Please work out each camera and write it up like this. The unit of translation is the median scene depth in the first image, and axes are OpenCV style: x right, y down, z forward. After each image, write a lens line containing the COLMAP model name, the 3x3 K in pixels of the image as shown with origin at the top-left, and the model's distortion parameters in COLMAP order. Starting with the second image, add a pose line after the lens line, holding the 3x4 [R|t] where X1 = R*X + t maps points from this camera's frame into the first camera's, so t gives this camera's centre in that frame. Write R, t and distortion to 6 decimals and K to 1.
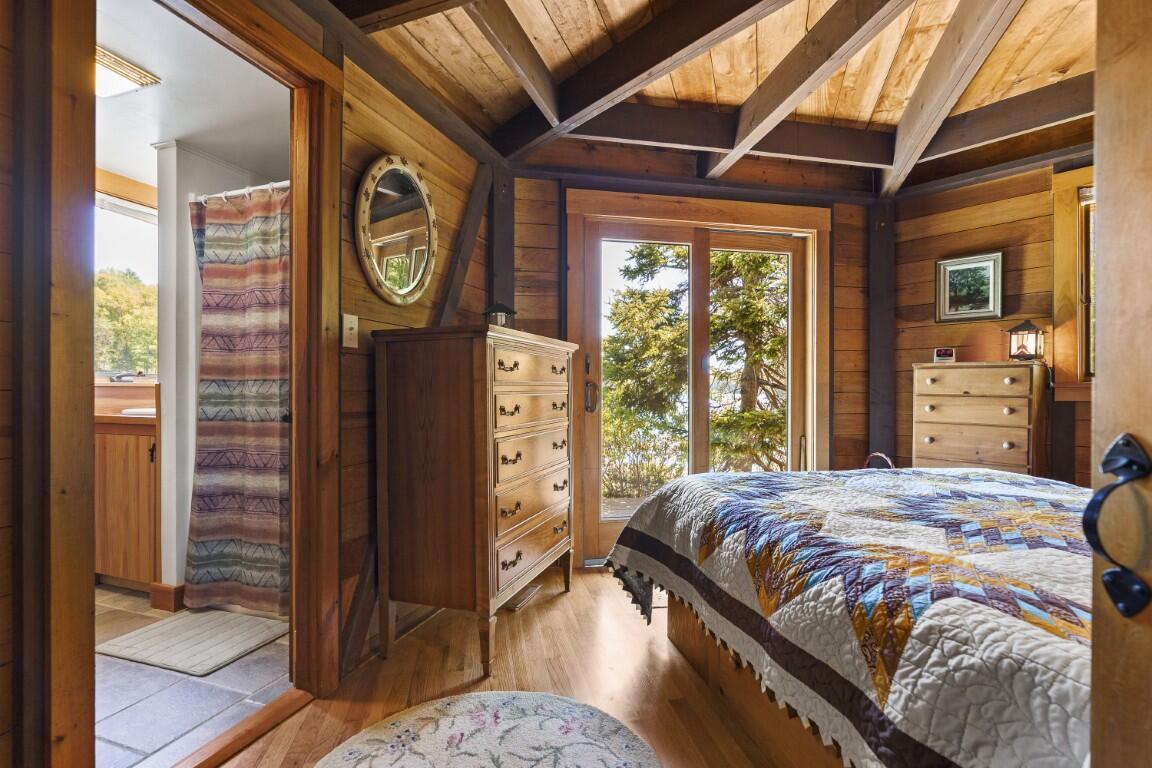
lens RADIAL K [[523.5, 0, 583.4], [0, 523.5, 387.8], [0, 0, 1]] dist [-0.004519, -0.000512]
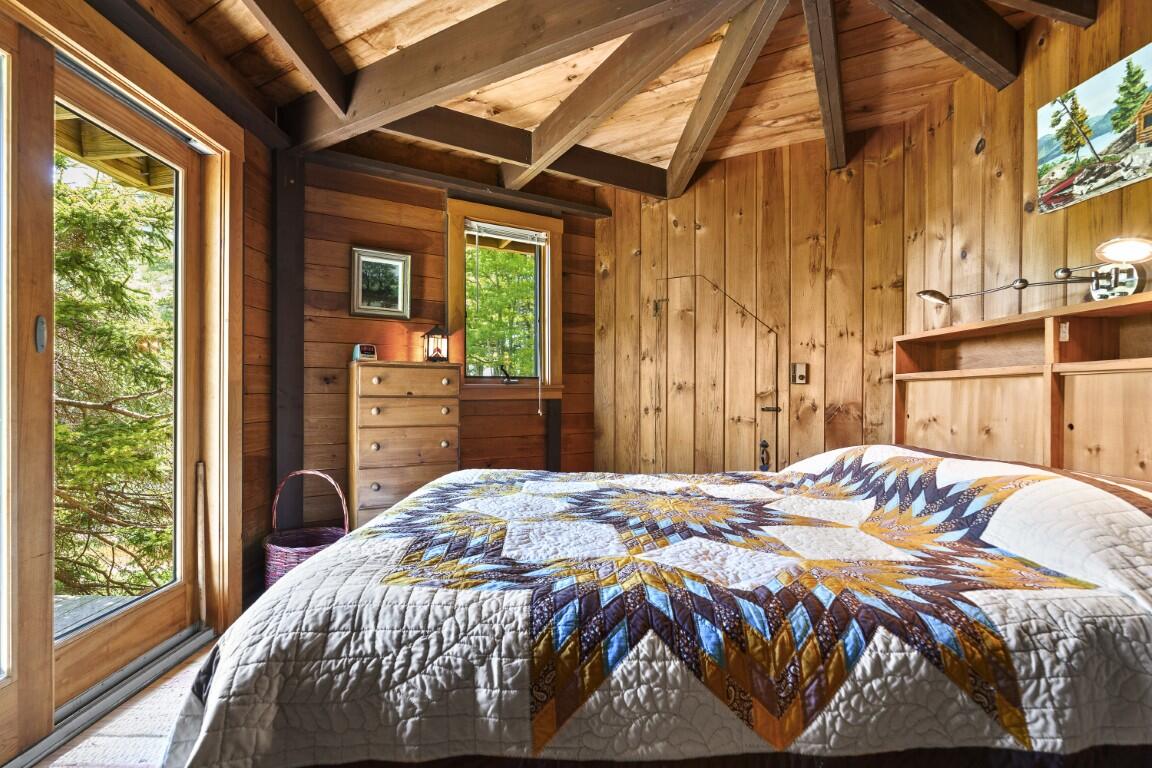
lens RADIAL K [[523.5, 0, 572.9], [0, 523.5, 391.7], [0, 0, 1]] dist [-0.004519, -0.000512]
pose [[0.196608, -0.001512, 0.980481, -0.098081], [-0.005695, 0.999980, 0.002684, 0.001383], [-0.980466, -0.006111, 0.196595, 0.344488]]
